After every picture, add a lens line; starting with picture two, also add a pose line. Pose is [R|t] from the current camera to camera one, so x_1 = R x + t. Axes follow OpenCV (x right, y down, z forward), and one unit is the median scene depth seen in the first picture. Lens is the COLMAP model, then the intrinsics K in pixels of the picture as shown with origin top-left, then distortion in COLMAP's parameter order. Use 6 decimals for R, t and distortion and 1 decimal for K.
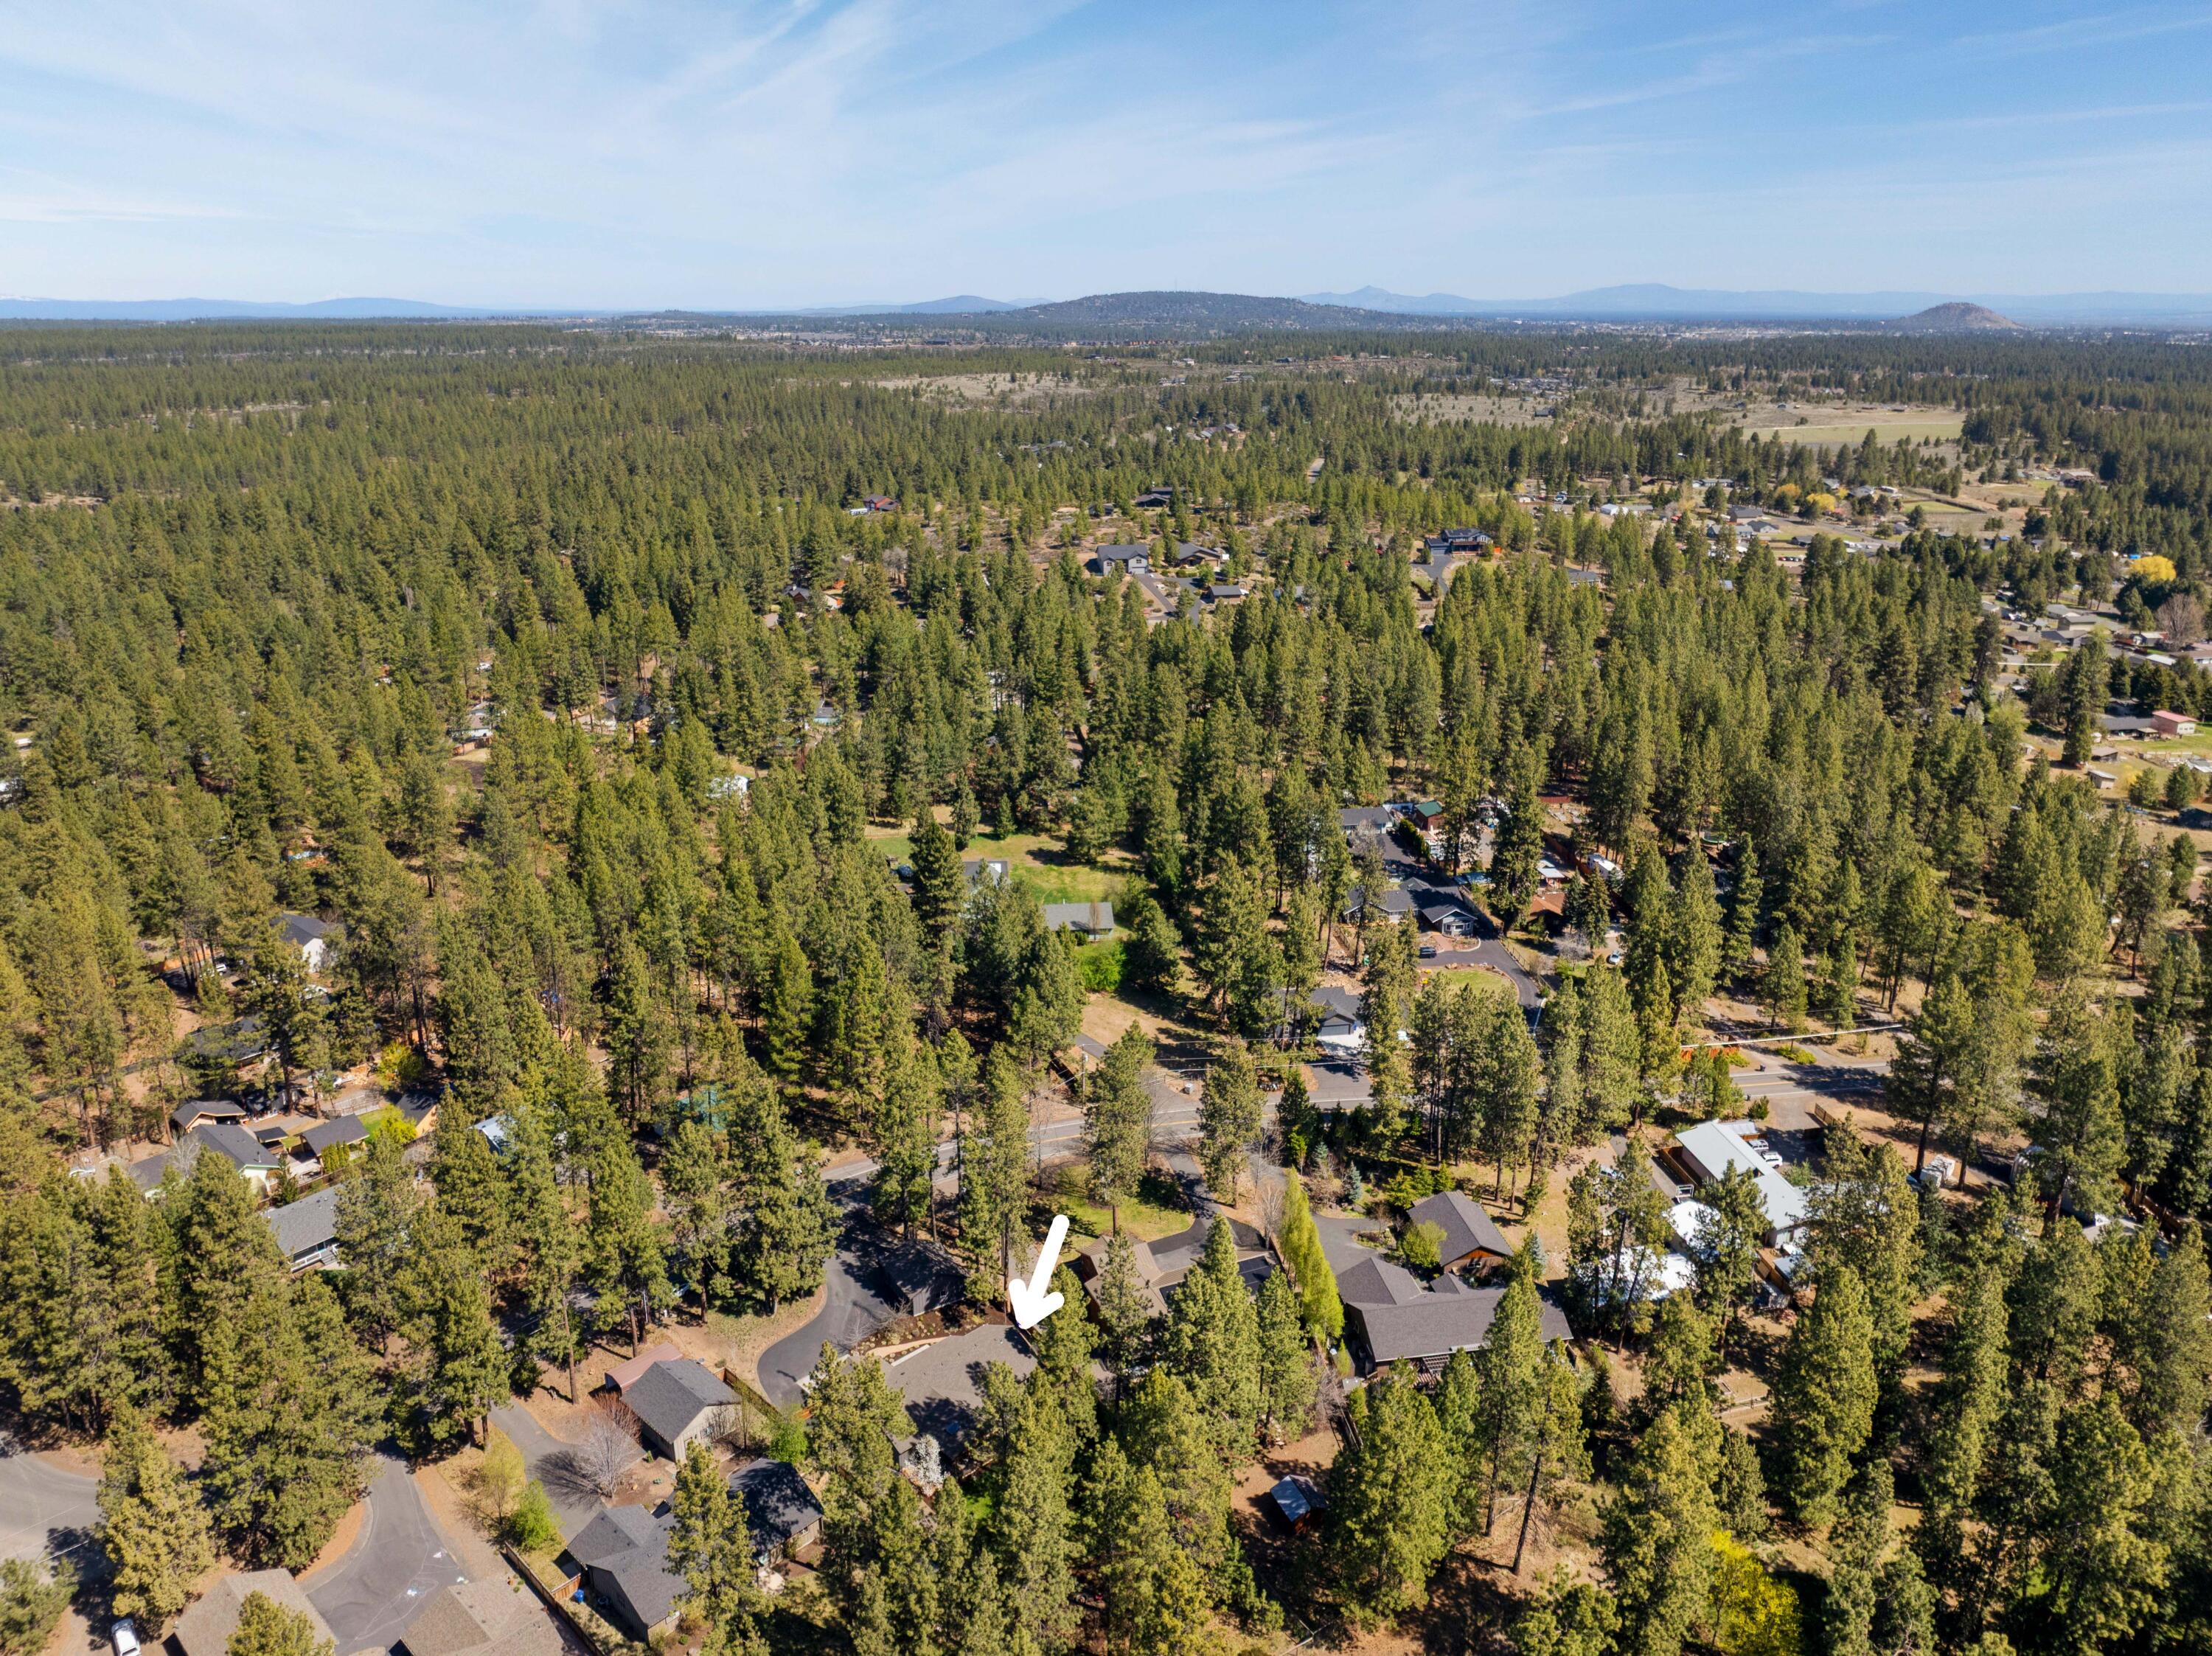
lens RADIAL K [[1606.5, 0, 1106.0], [0, 1606.5, 828.0], [0, 0, 1]] dist [-0.044635, 0.004006]
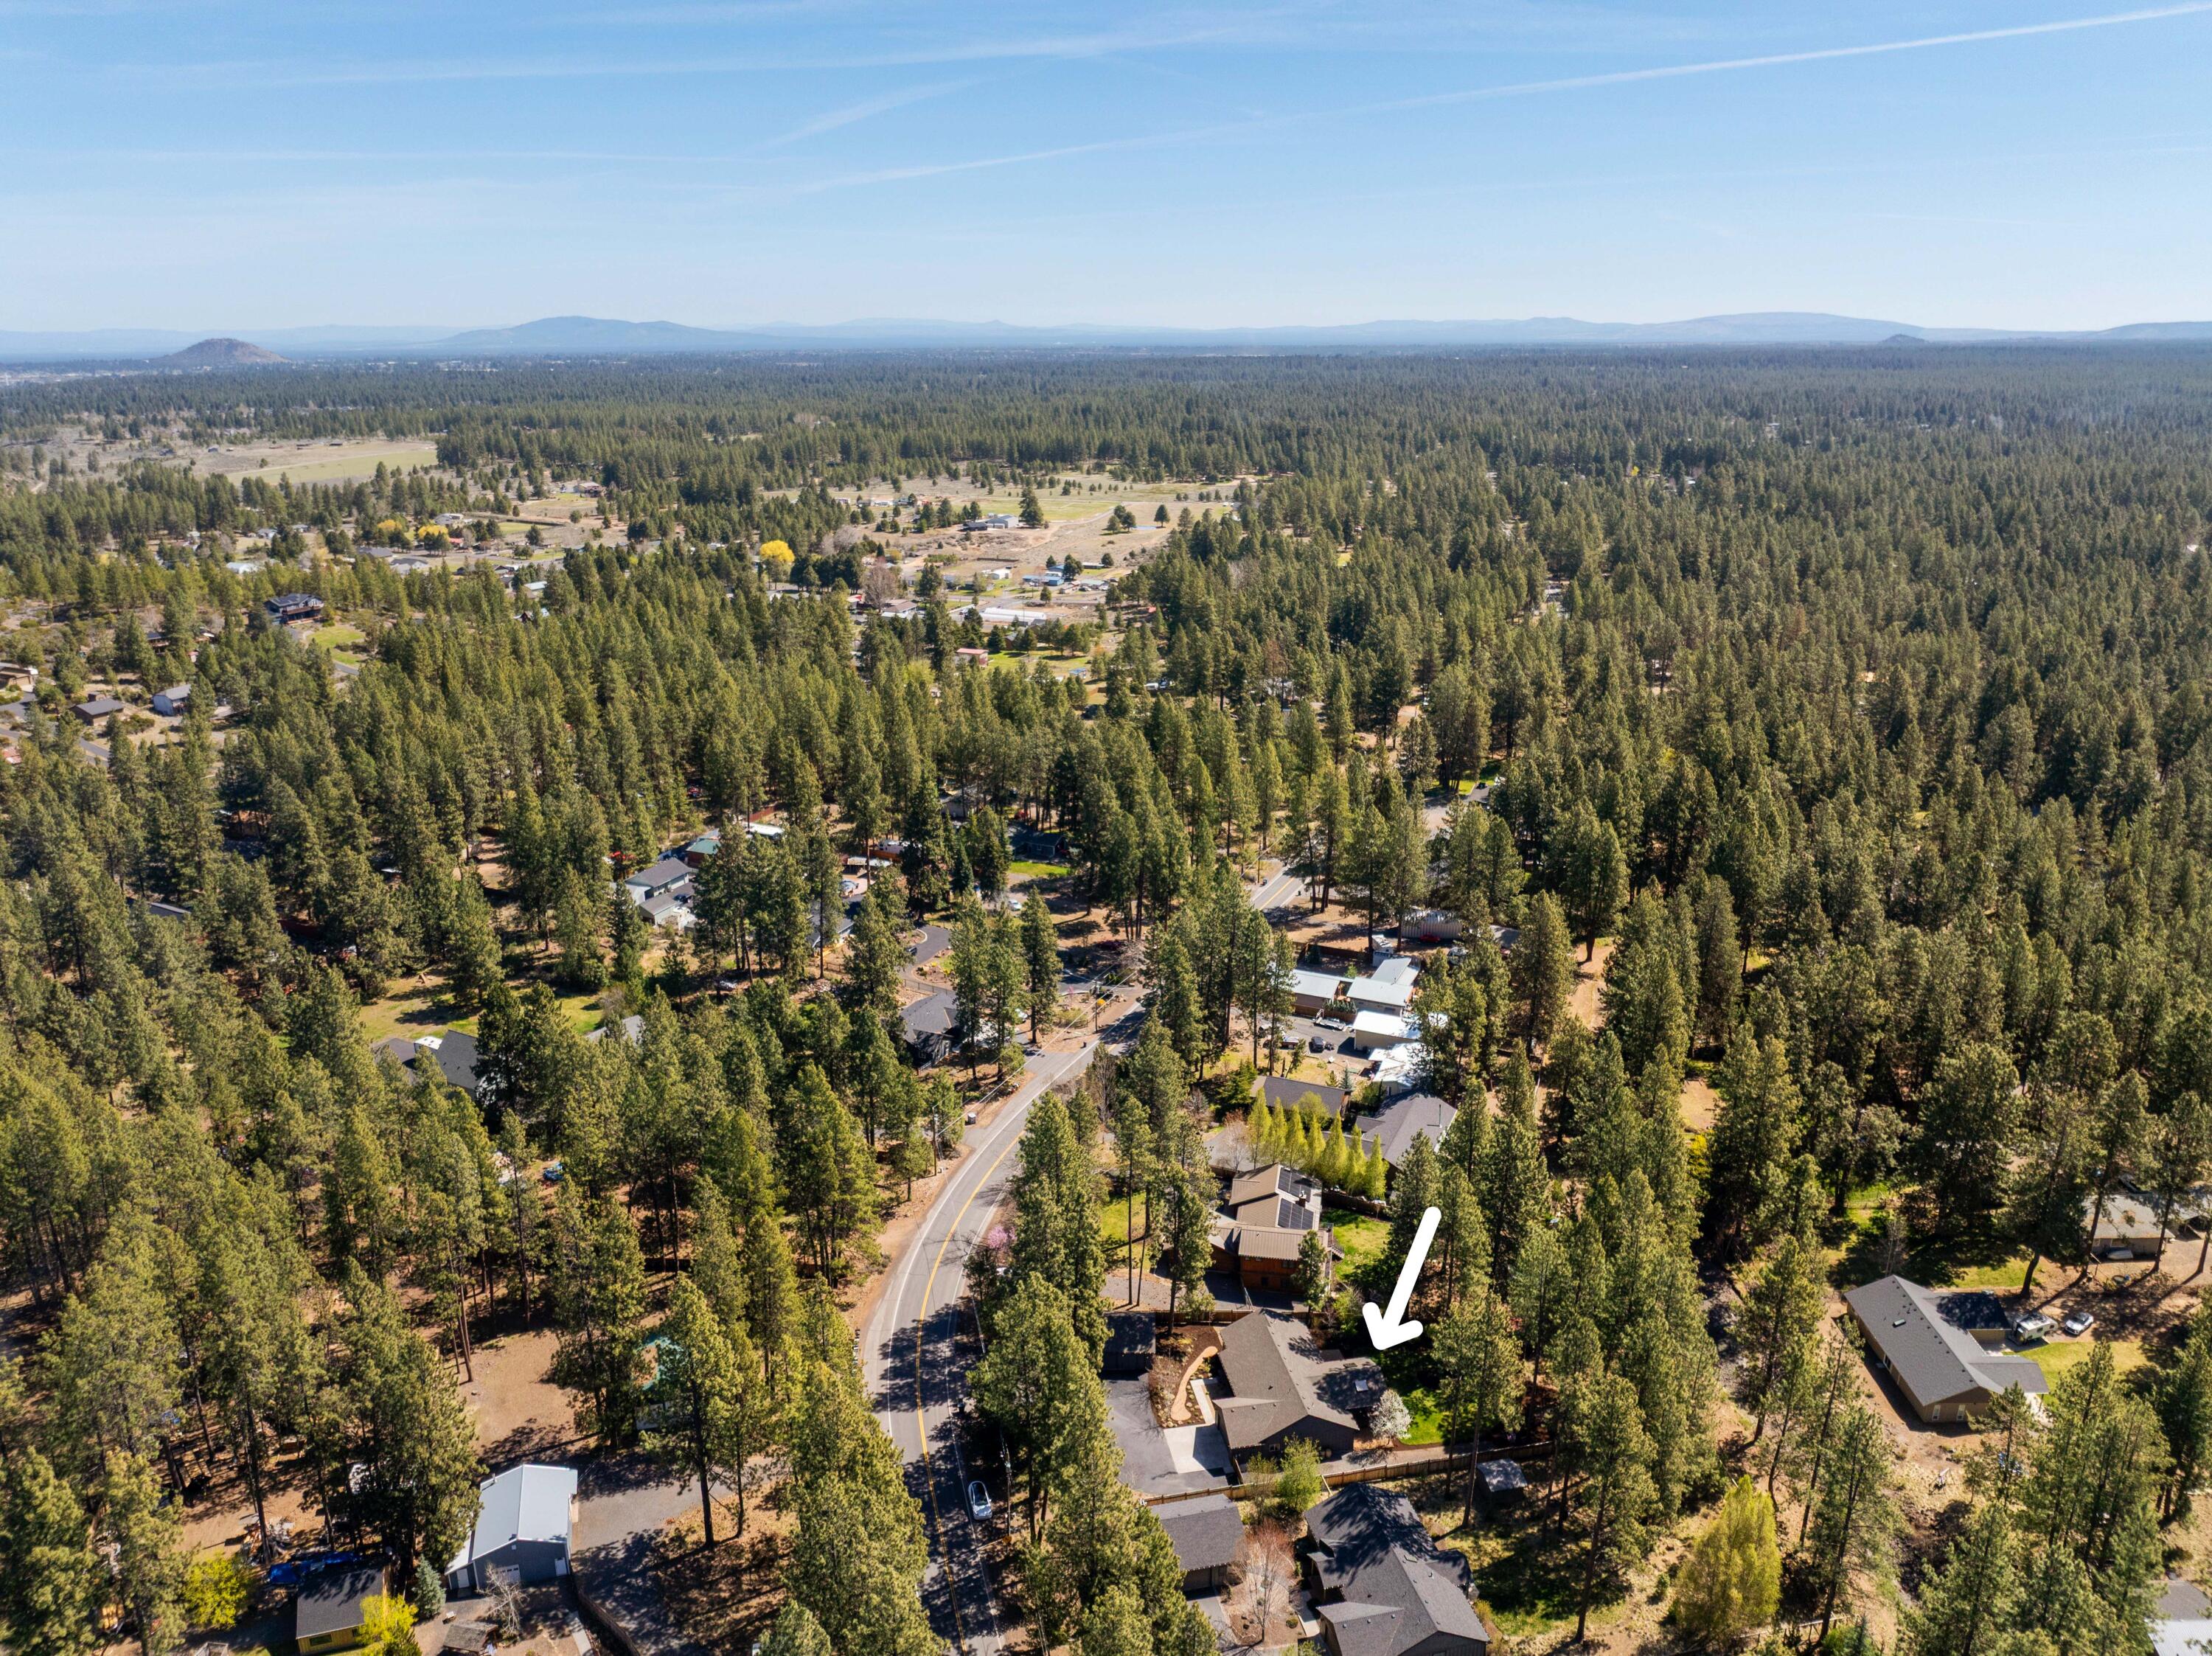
lens RADIAL K [[1640.5, 0, 1131.8], [0, 1640.5, 818.2], [0, 0, 1]] dist [-0.040988, -0.001711]
pose [[0.513889, -0.241281, 0.823227, -0.144278], [0.267981, 0.956758, 0.113134, -0.021635], [-0.814926, 0.162471, 0.556326, 0.068483]]
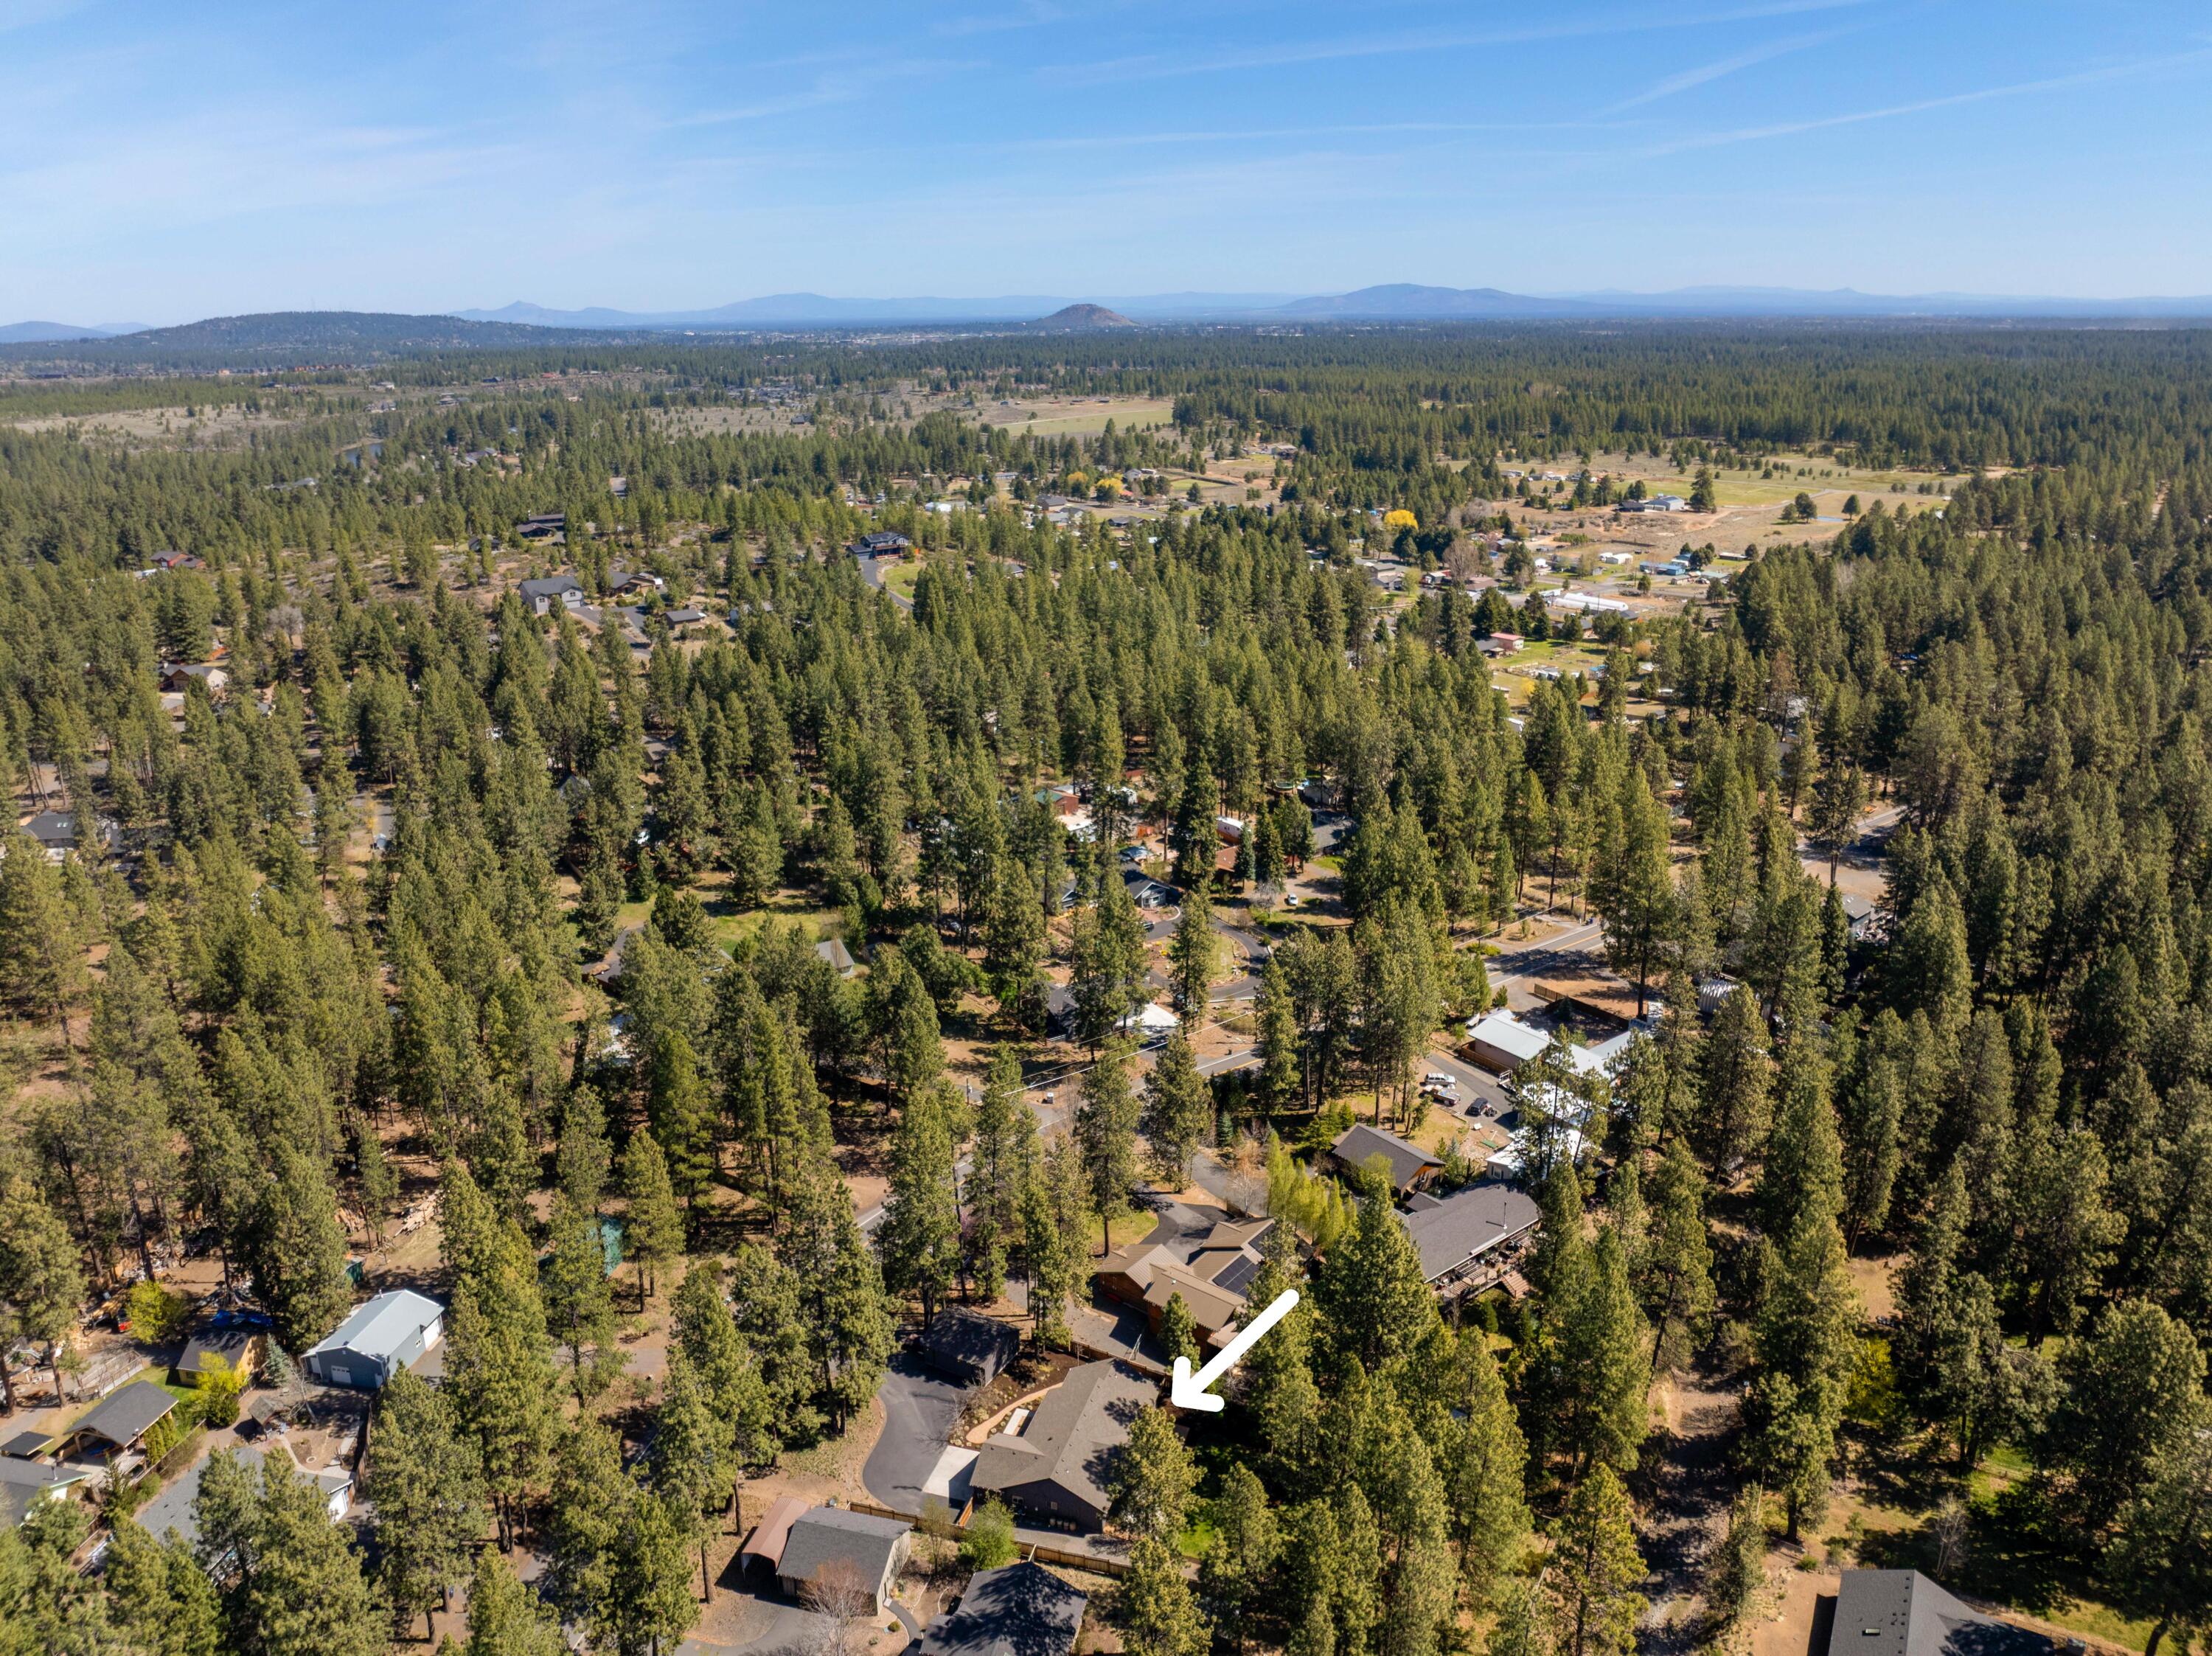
lens RADIAL K [[1606.5, 0, 1106.0], [0, 1606.5, 828.0], [0, 0, 1]] dist [-0.044635, 0.004006]
pose [[0.869988, -0.159408, 0.466593, -0.074818], [0.162603, 0.986115, 0.033717, -0.006372], [-0.465490, 0.046536, 0.883829, 0.020658]]
